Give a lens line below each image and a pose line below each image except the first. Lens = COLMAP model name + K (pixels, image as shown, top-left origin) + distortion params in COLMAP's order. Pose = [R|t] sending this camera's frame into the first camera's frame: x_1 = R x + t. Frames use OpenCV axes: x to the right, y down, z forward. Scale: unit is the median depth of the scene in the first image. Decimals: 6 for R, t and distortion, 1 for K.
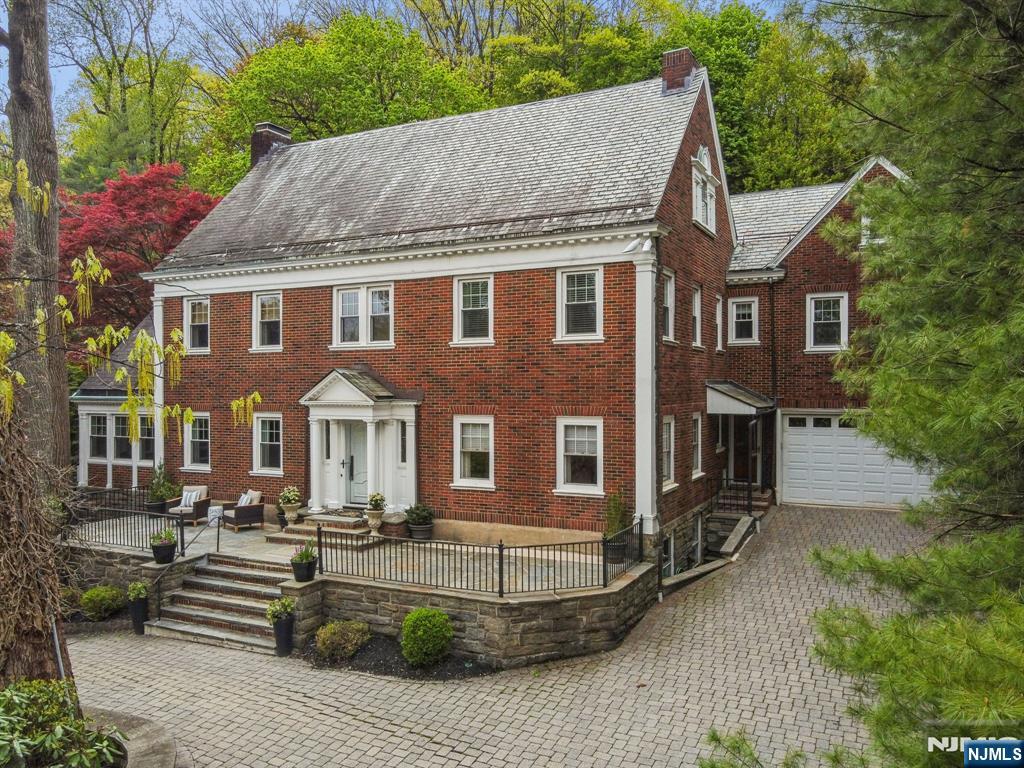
lens RADIAL K [[815.4, 0, 510.6], [0, 815.4, 381.5], [0, 0, 1]] dist [0.008371, 0.009604]
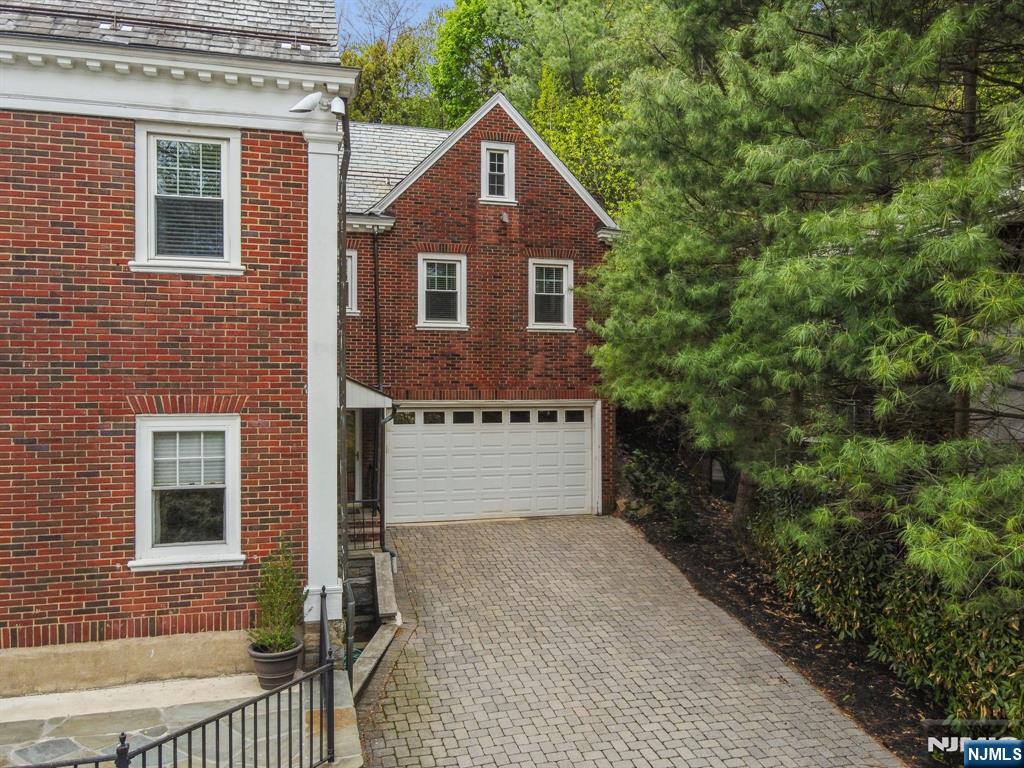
lens RADIAL K [[788.0, 0, 509.7], [0, 788.0, 384.2], [0, 0, 1]] dist [0.004100, -0.004182]
pose [[0.730592, 0.005147, 0.682795, -0.109199], [-0.005798, 0.999982, -0.001335, 0.023093], [-0.682790, -0.002983, 0.730608, 0.491792]]
